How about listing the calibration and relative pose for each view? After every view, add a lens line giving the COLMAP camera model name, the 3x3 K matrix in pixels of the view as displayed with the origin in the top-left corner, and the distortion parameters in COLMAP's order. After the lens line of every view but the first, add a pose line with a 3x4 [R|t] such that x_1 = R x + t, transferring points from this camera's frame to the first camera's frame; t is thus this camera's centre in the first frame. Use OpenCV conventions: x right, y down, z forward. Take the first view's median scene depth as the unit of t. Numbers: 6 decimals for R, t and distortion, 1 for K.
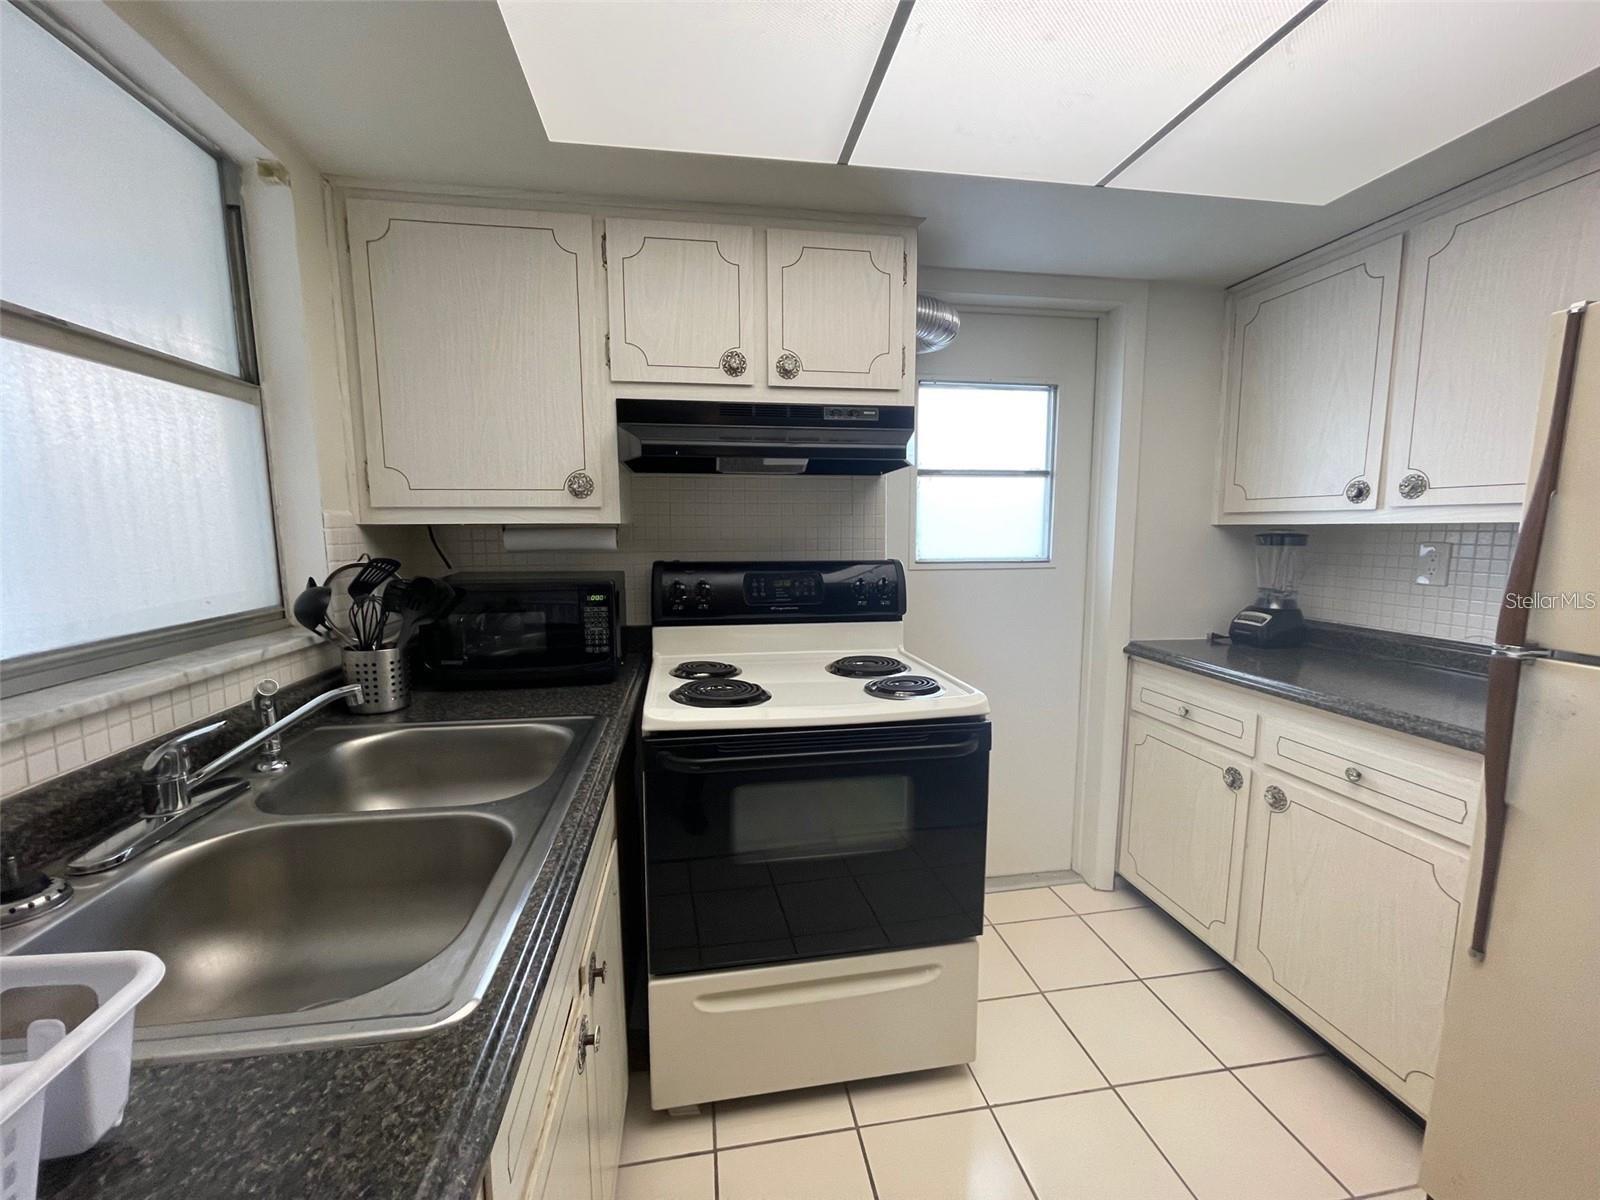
lens RADIAL K [[645.0, 0, 800.0], [0, 645.0, 600.0], [0, 0, 1]] dist [-0.000726, -0.000001]
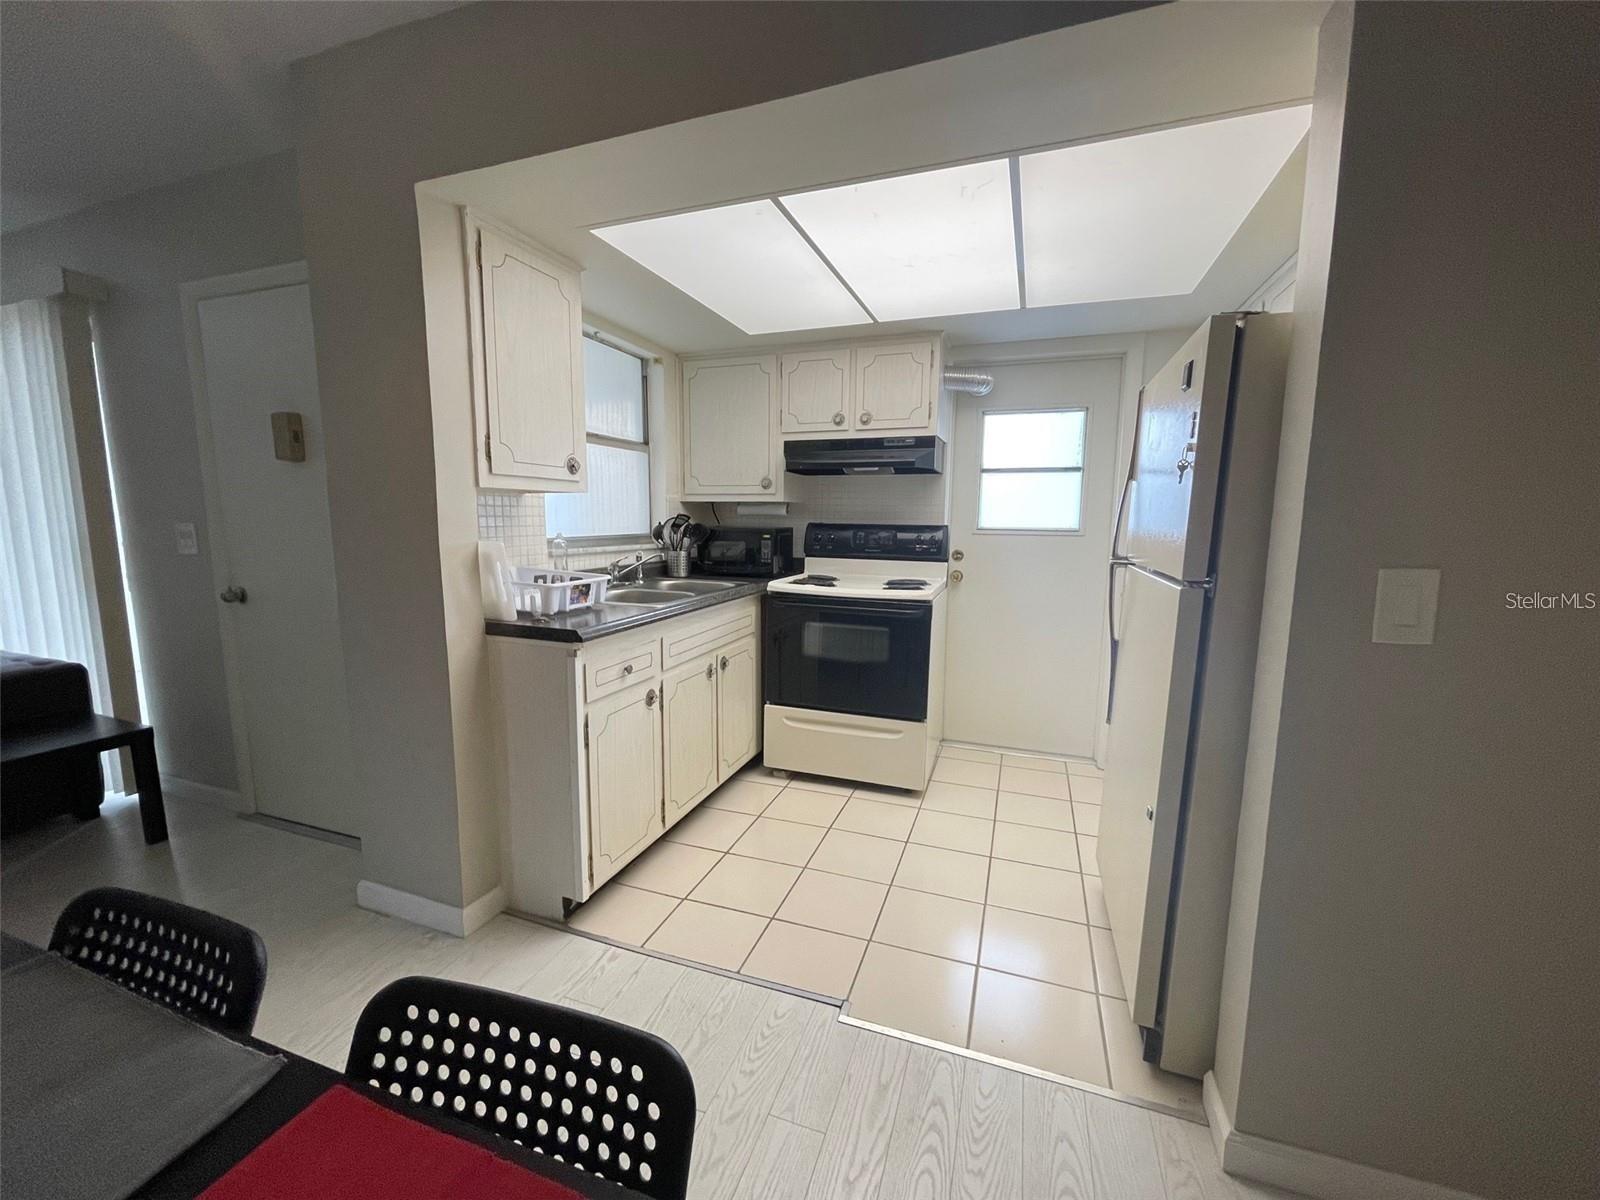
lens RADIAL K [[645.4, 0, 799.6], [0, 645.4, 607.7], [0, 0, 1]] dist [-0.002280, -0.000292]
pose [[0.873497, 0.080727, -0.480090, 0.786547], [-0.070073, 0.996735, 0.040106, 0.132736], [0.481760, -0.001391, 0.876302, -0.777516]]
